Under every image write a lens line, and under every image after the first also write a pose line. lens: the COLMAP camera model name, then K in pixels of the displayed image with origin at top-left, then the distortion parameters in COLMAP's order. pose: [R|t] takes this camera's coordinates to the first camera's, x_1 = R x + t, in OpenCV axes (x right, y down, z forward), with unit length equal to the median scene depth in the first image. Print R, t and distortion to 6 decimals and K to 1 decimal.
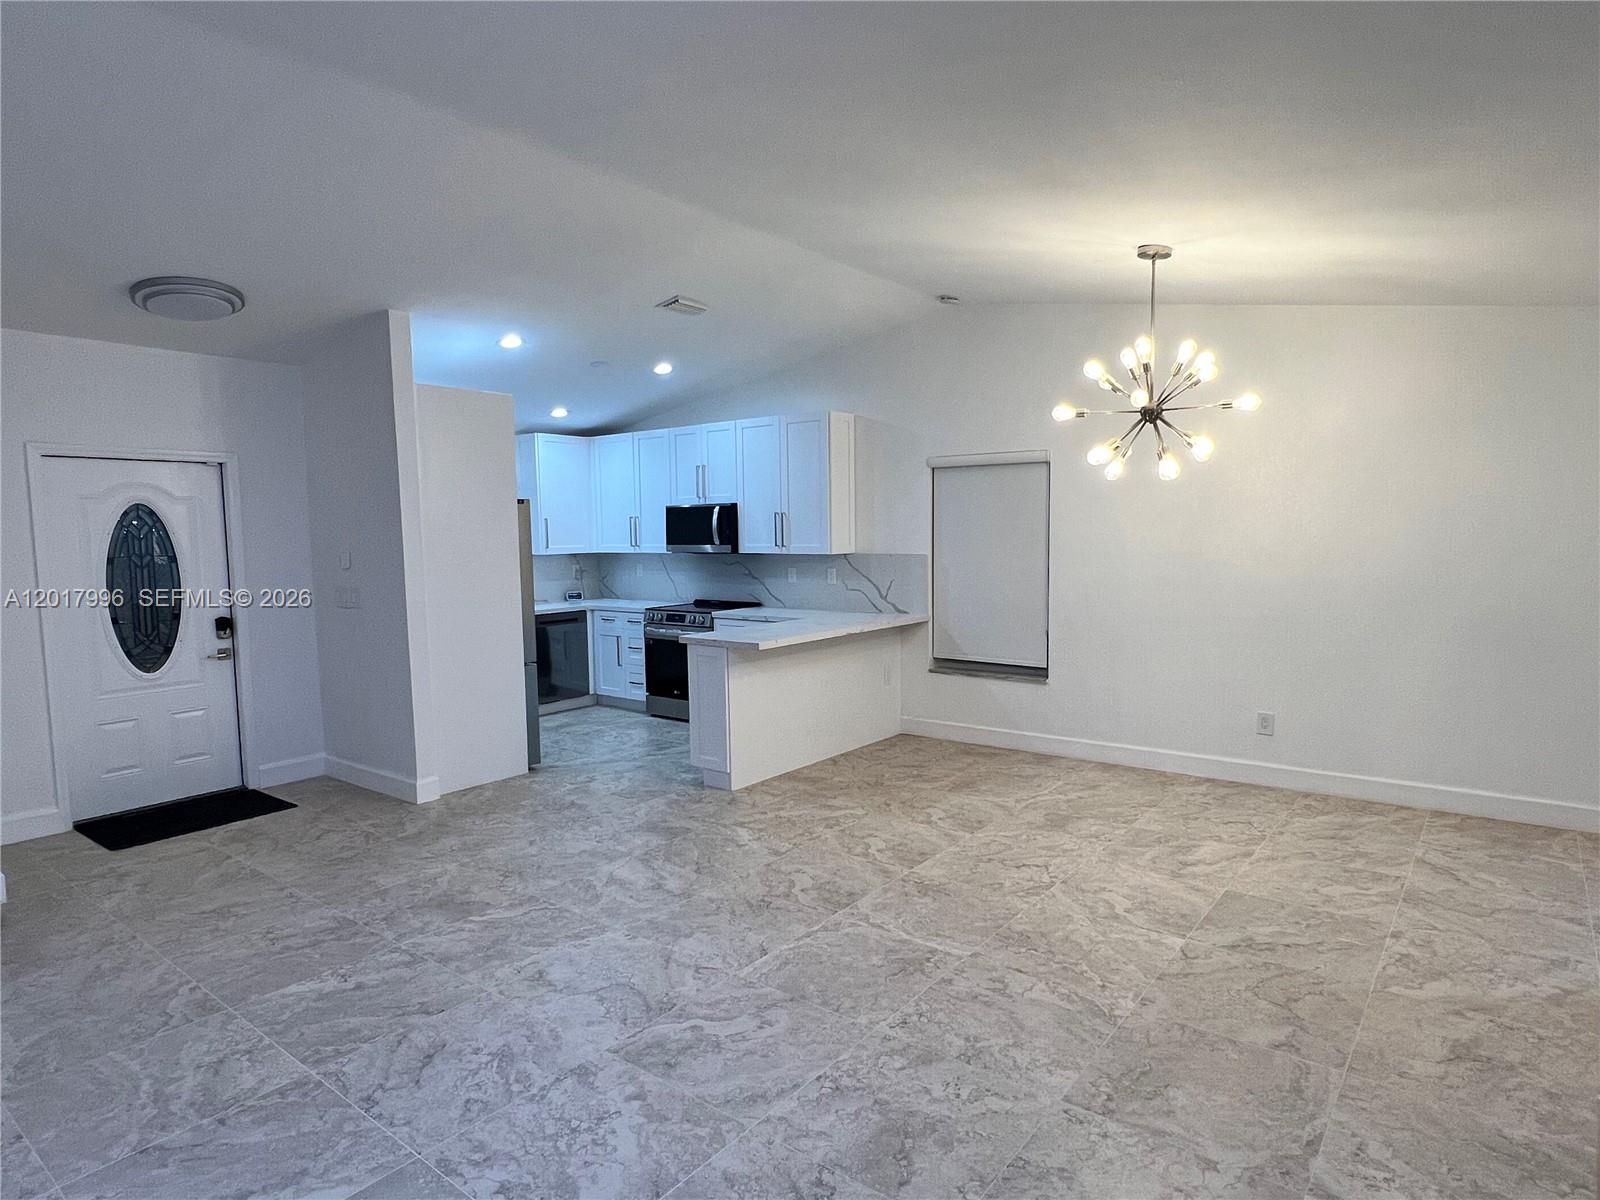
lens RADIAL K [[908.6, 0, 800.0], [0, 908.6, 600.0], [0, 0, 1]] dist [-0.003225, -0.000202]
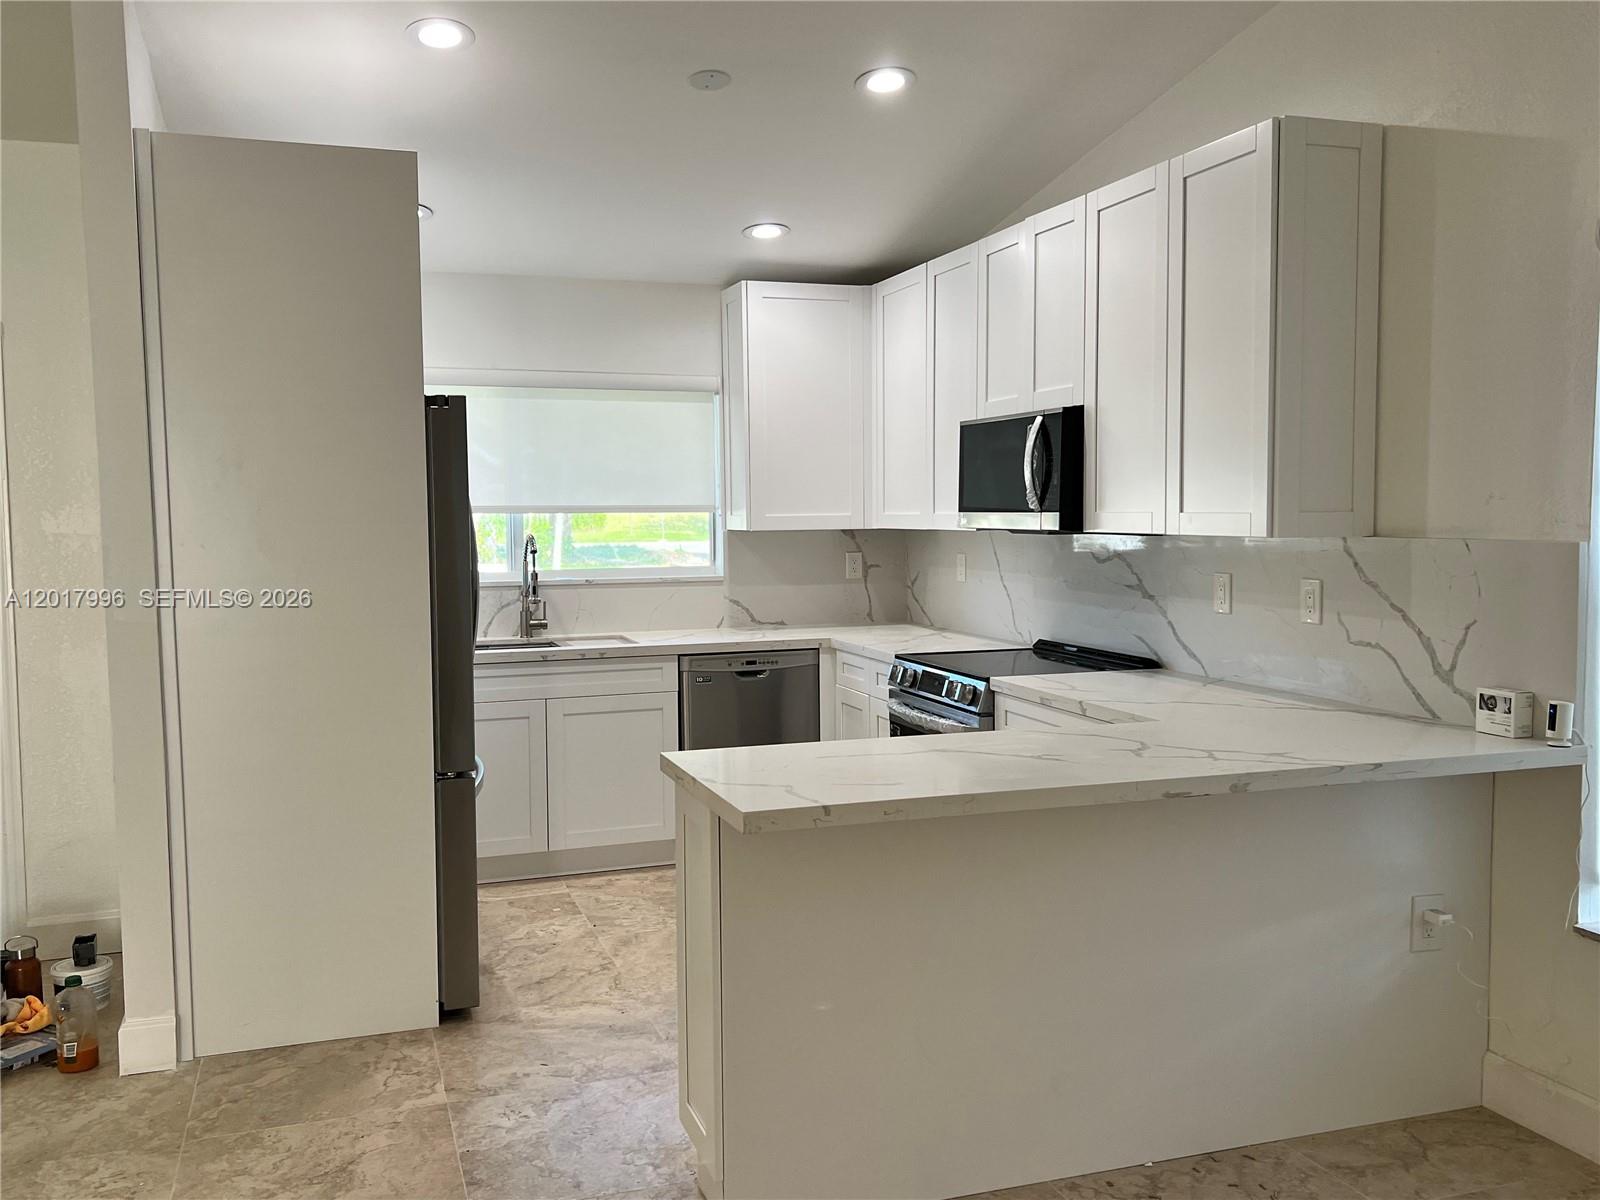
lens RADIAL K [[1365.2, 0, 800.0], [0, 1365.2, 600.0], [0, 0, 1]] dist [0.007847, 0.003347]
pose [[0.837593, 0.042326, -0.544652, 0.154263], [-0.046777, 0.998889, 0.005690, -0.019939], [0.544288, 0.020711, 0.838643, 0.436692]]
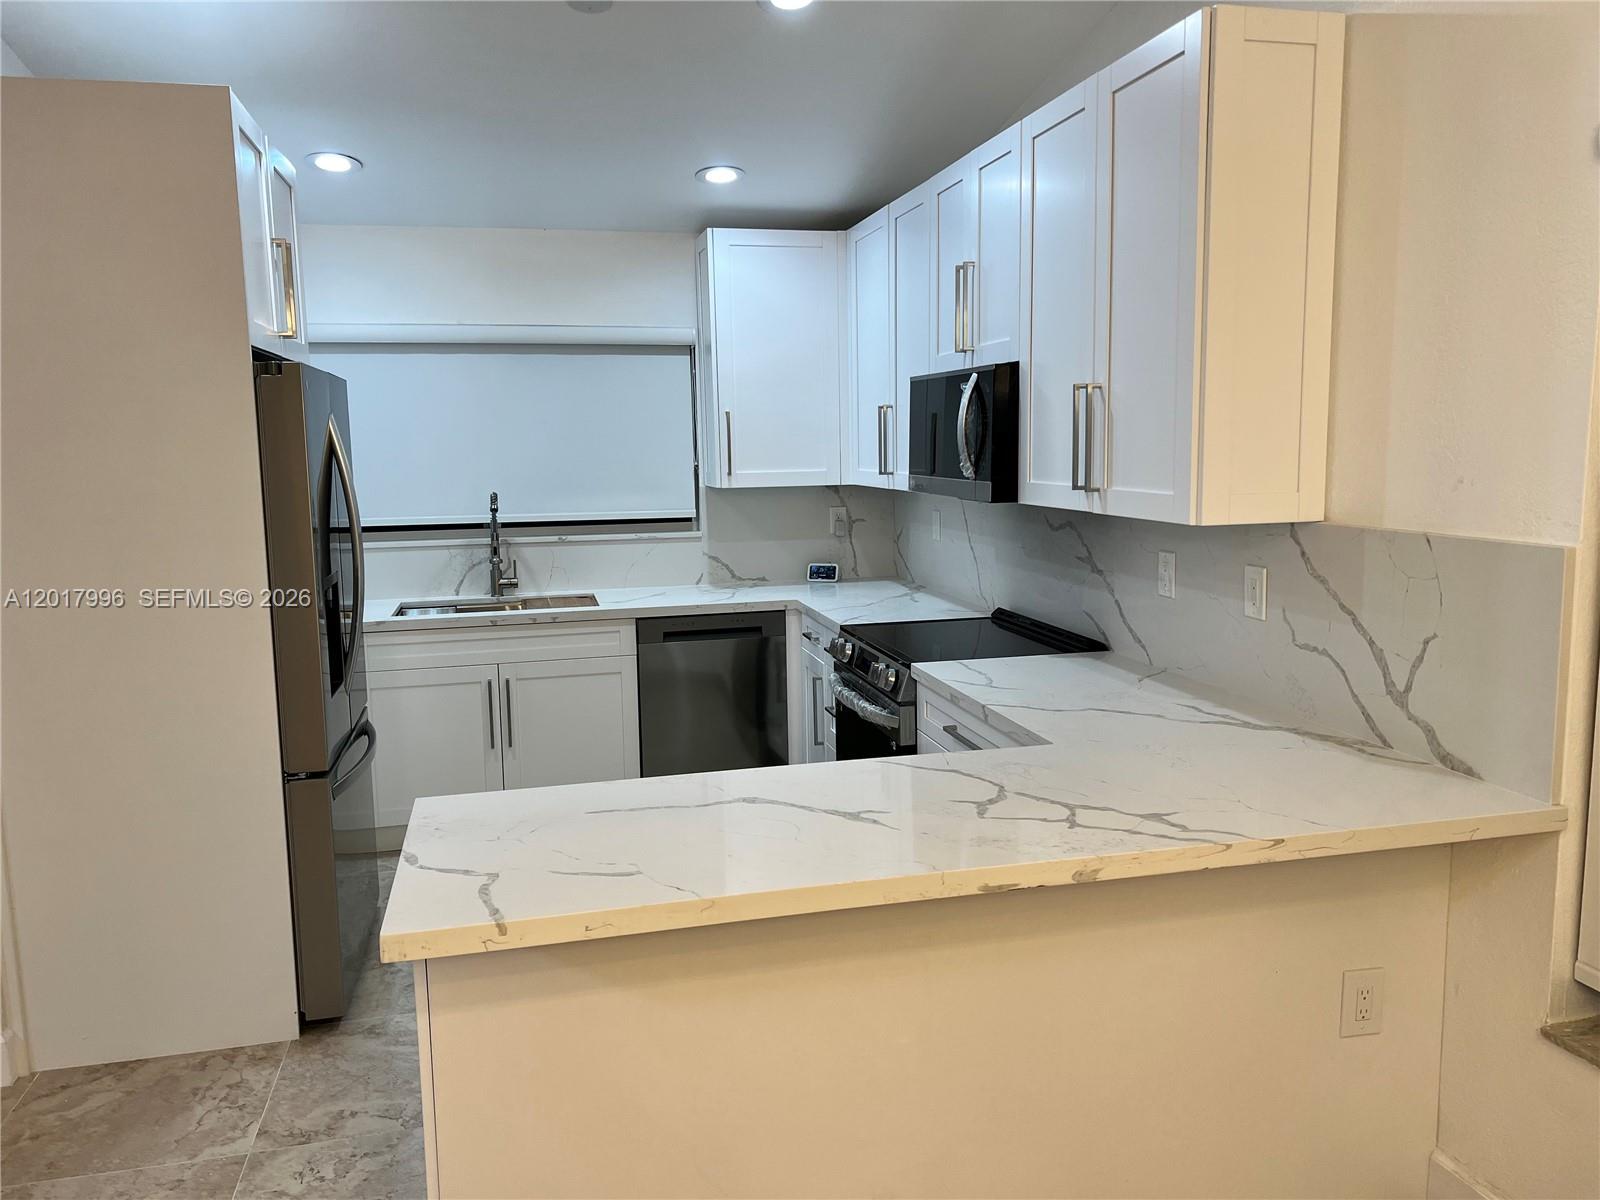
lens RADIAL K [[1178.6, 0, 832.8], [0, 1178.6, 593.4], [0, 0, 1]] dist [0.010962, -0.003477]
pose [[0.794991, 0.081290, -0.601150, 0.155976], [-0.044976, 0.996152, 0.075225, -0.047923], [0.604952, -0.032766, 0.795588, 0.587770]]
